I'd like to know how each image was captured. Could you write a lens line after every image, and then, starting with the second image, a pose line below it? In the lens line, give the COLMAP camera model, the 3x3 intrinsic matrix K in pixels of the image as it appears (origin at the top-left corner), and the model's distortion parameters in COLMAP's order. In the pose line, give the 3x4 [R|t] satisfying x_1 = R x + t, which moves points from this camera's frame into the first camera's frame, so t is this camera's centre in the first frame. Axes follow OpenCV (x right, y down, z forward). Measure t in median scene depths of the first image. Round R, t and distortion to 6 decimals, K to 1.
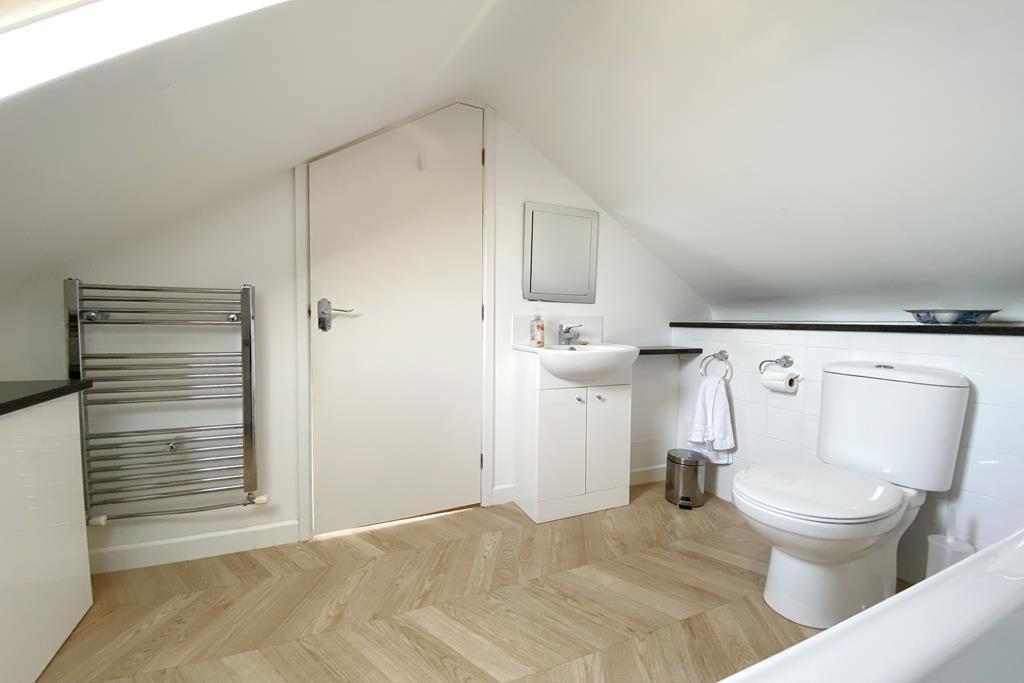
lens RADIAL K [[407.3, 0, 512.0], [0, 407.3, 348.1], [0, 0, 1]] dist [0.010114, -0.015074]
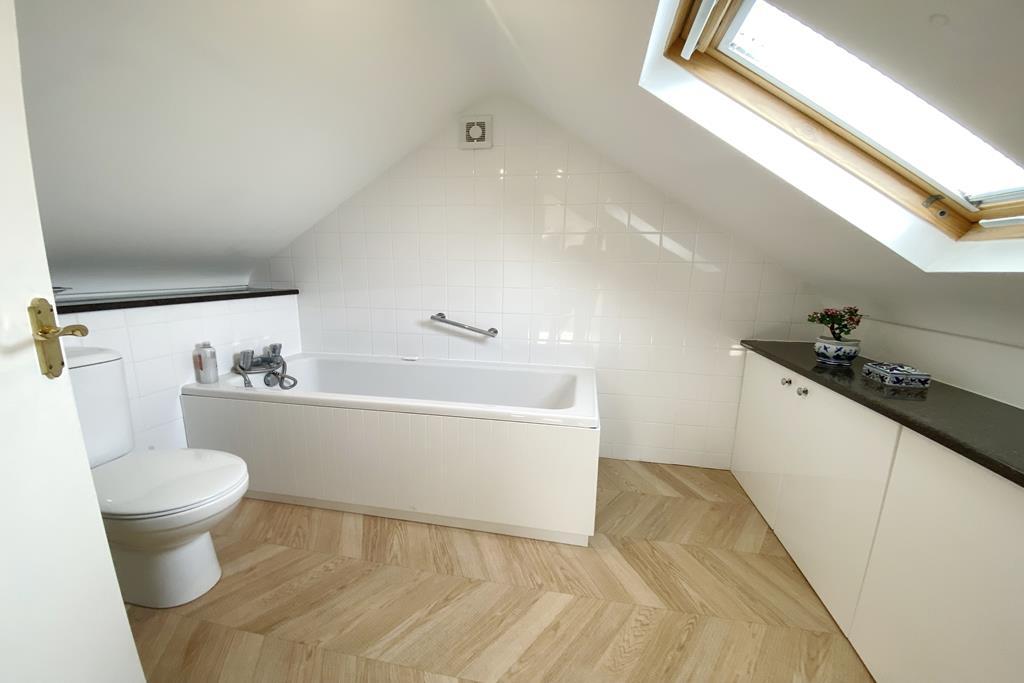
lens RADIAL K [[407.3, 0, 512.0], [0, 407.3, 348.1], [0, 0, 1]] dist [0.010114, -0.015074]
pose [[-0.819717, -0.120178, 0.560019, -0.567462], [0.017072, 0.972179, 0.233616, -0.207323], [-0.572514, 0.201060, -0.794860, 1.467399]]
